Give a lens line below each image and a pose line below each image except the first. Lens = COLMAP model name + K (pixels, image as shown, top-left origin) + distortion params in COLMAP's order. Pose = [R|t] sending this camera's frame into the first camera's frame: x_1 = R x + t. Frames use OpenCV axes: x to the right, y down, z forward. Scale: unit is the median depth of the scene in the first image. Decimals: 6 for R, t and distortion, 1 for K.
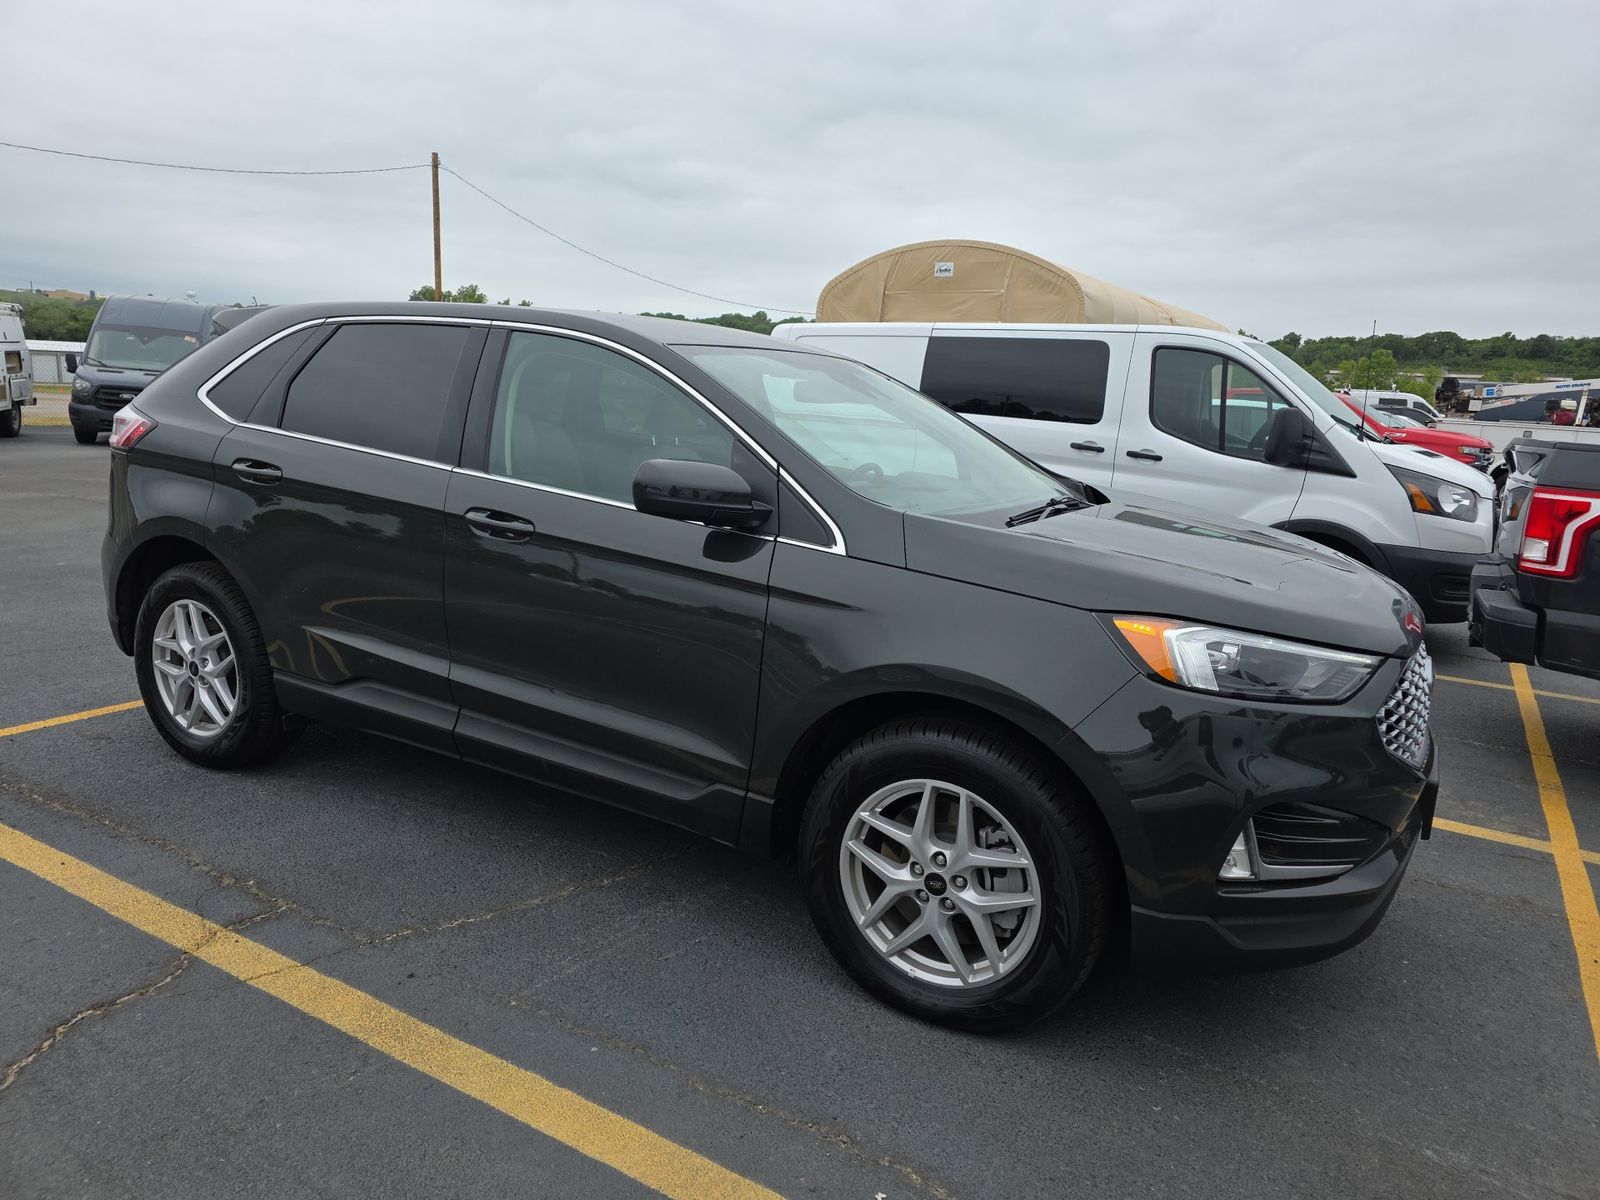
lens RADIAL K [[1084.8, 0, 806.9], [0, 1084.8, 600.1], [0, 0, 1]] dist [0.033361, -0.025671]
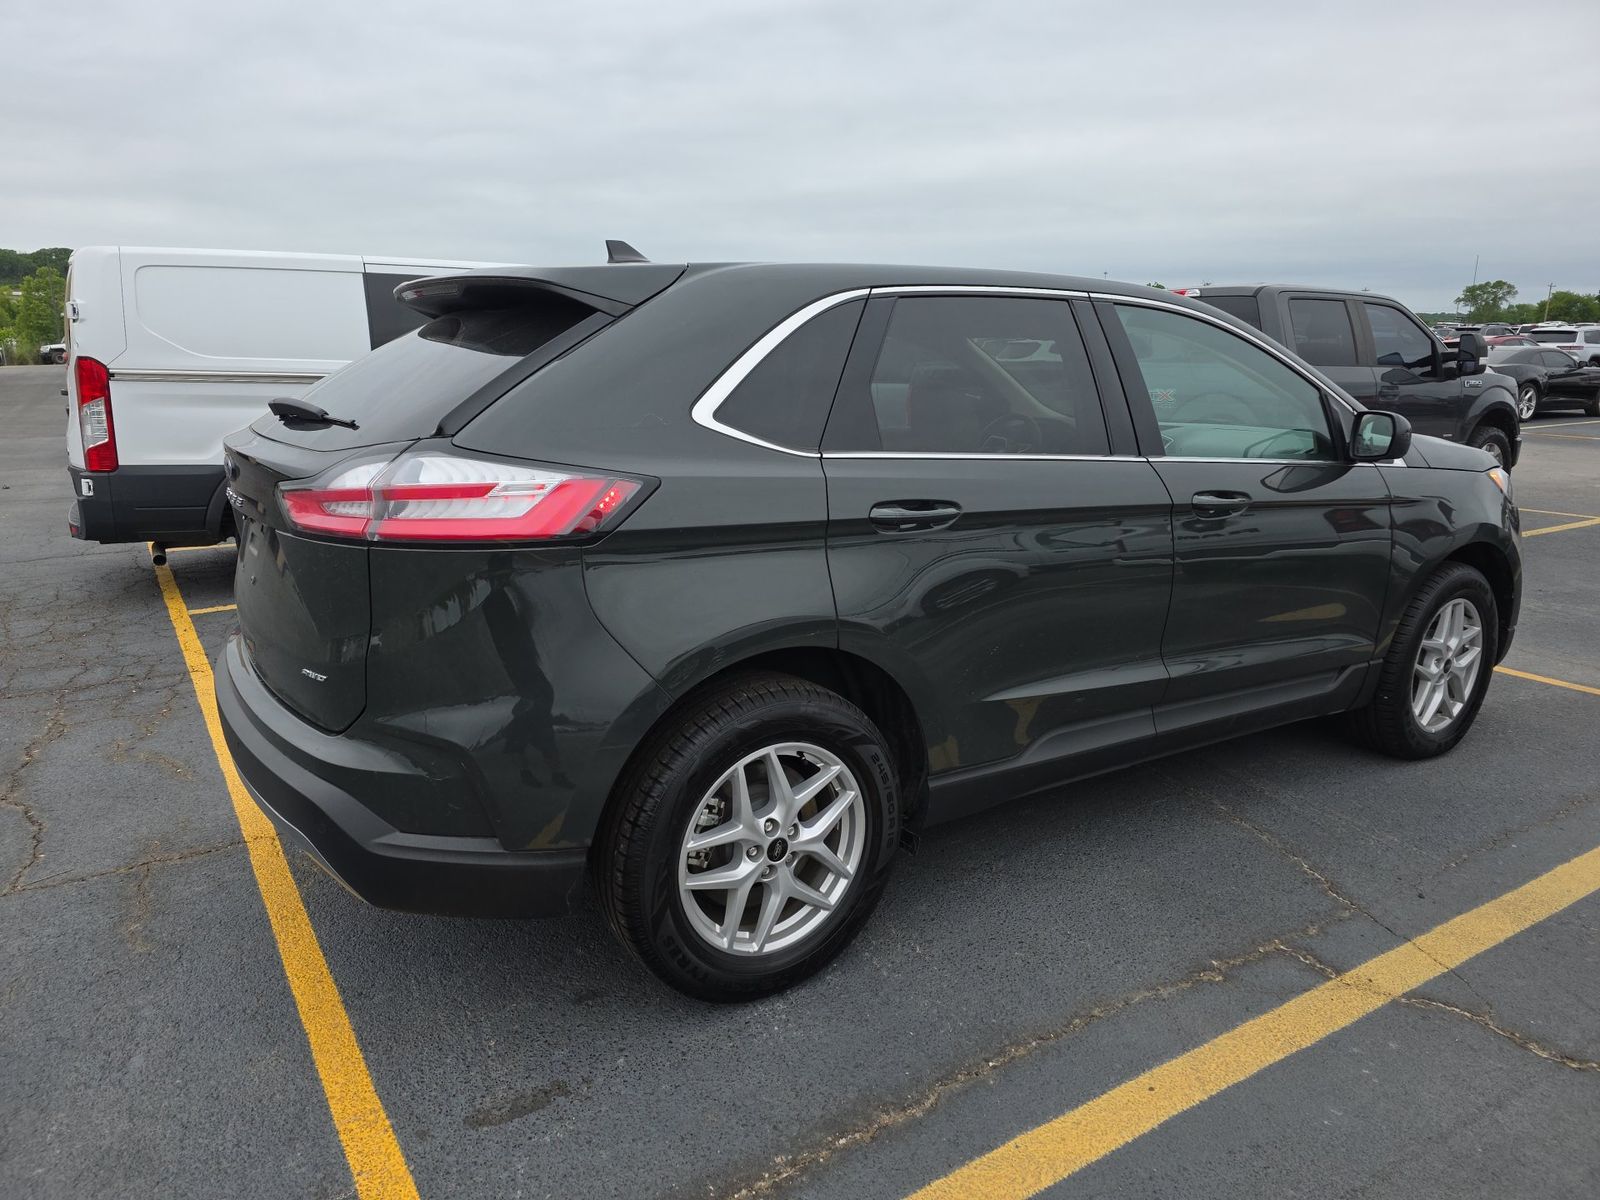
lens RADIAL K [[1084.8, 0, 795.2], [0, 1084.8, 611.1], [0, 0, 1]] dist [0.033361, -0.025671]
pose [[0.463360, -0.260184, 0.847114, -1.344282], [0.192362, 0.962665, 0.190455, -0.241392], [-0.865040, 0.074703, 0.496110, 0.853375]]
